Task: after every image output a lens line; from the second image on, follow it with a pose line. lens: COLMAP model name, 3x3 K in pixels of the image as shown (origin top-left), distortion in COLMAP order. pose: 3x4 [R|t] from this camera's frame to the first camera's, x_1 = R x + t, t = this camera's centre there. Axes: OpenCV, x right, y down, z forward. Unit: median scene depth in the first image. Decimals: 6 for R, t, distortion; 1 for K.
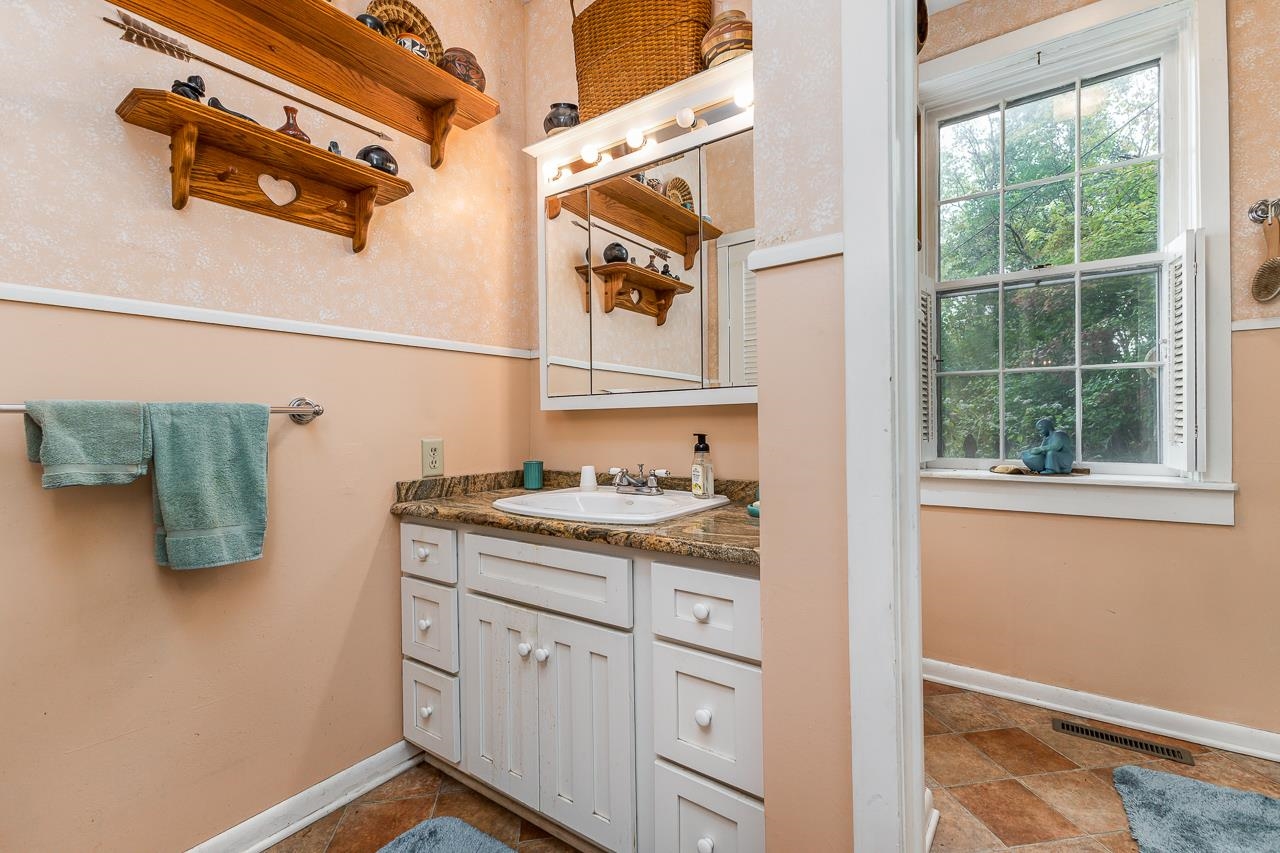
lens RADIAL K [[562.5, 0, 637.2], [0, 562.5, 428.6], [0, 0, 1]] dist [-0.001842, -0.000153]
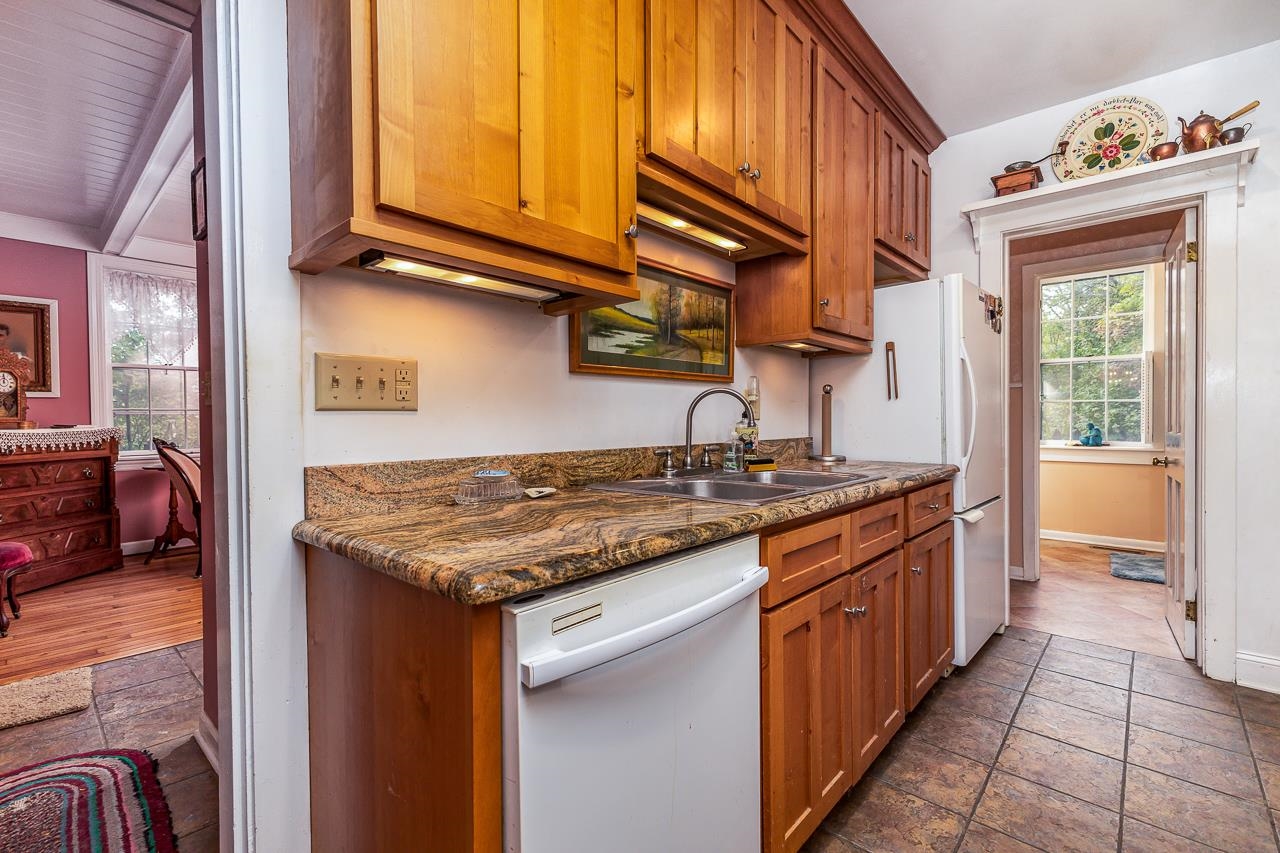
lens RADIAL K [[562.5, 0, 641.0], [0, 562.5, 422.3], [0, 0, 1]] dist [-0.001842, -0.000153]
pose [[0.993981, 0.000446, -0.109552, -0.887364], [0.000302, 0.999977, 0.006811, -0.035879], [0.109553, -0.006803, 0.993958, -1.550531]]
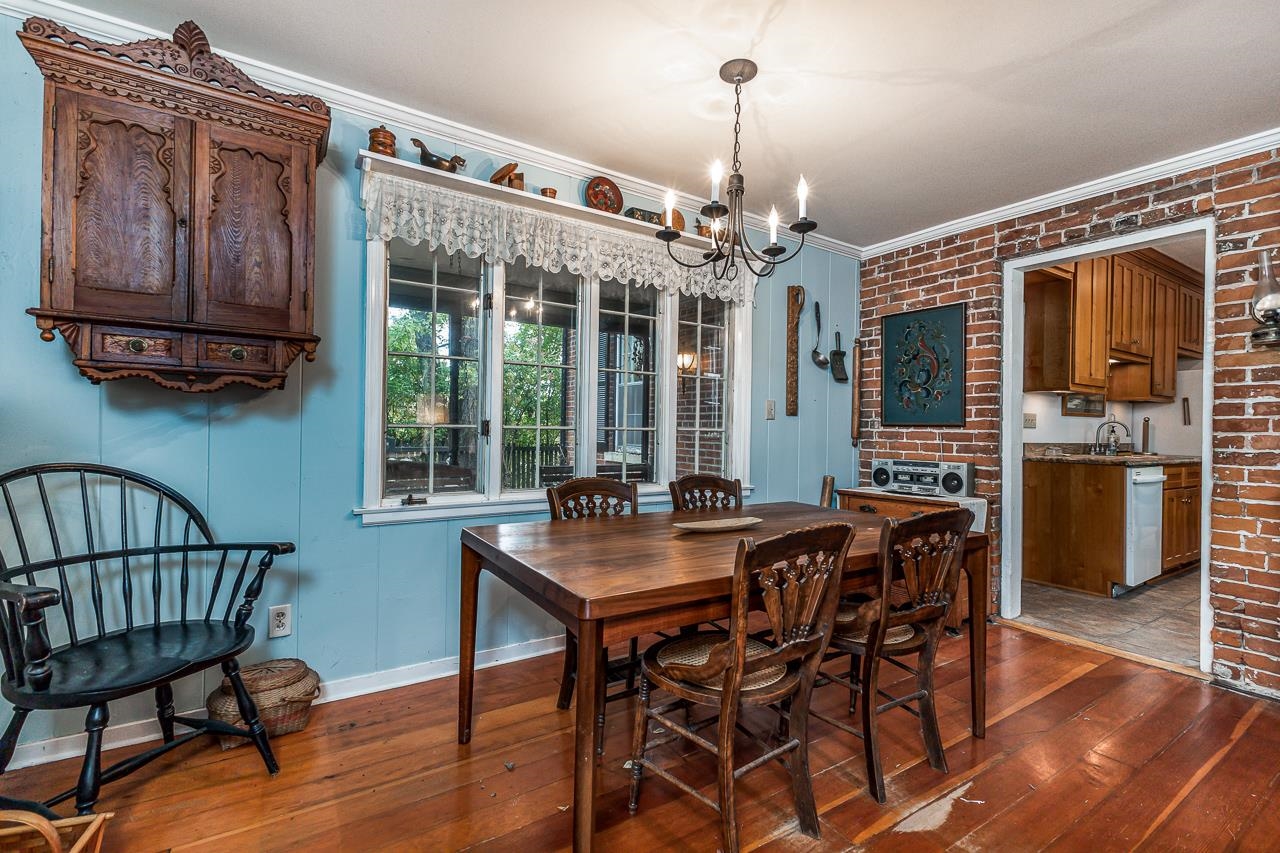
lens RADIAL K [[562.5, 0, 641.2], [0, 562.5, 428.0], [0, 0, 1]] dist [-0.001842, -0.000153]
pose [[0.930061, 0.013405, -0.367160, -2.775091], [-0.016512, 0.999850, -0.005321, 0.015922], [0.367033, 0.011012, 0.930143, -5.487891]]
